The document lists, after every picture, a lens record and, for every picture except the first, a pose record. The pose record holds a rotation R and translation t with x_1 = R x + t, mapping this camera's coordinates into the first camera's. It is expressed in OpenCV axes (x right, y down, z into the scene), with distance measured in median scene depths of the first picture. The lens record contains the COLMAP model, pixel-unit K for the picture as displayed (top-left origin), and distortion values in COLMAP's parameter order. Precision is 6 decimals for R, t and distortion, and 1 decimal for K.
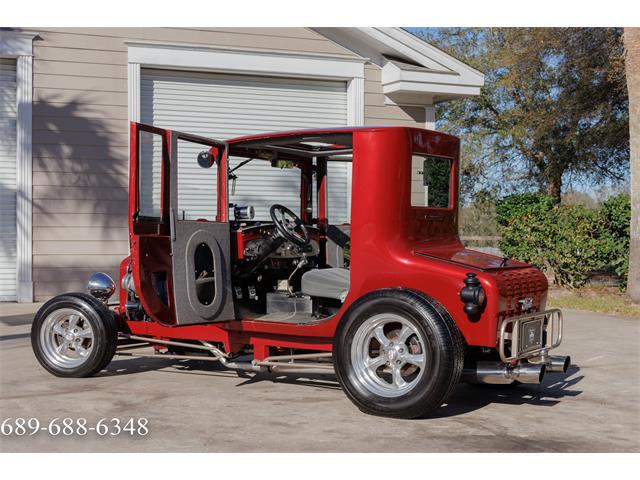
lens RADIAL K [[1023.0, 0, 304.3], [0, 1023.0, 240.6], [0, 0, 1]] dist [-0.013934, -0.046293]
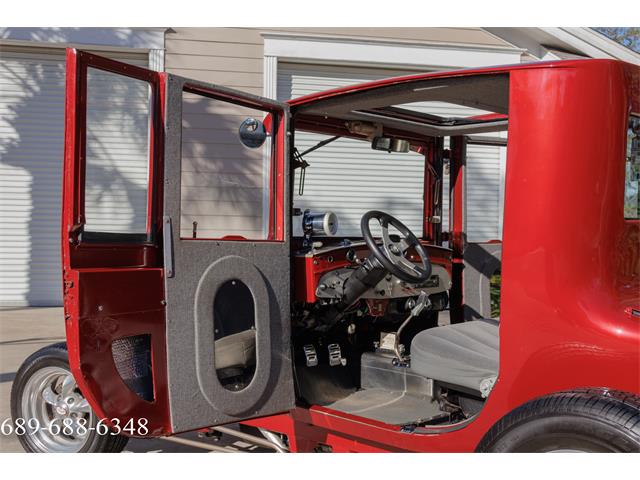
lens RADIAL K [[855.3, 0, 320.0], [0, 855.3, 240.0], [0, 0, 1]] dist [0.002476, -0.021935]
pose [[0.986239, 0.014911, -0.164650, 0.022531], [-0.014174, 0.999884, 0.005646, -0.020046], [0.164715, -0.003234, 0.986336, 0.489462]]
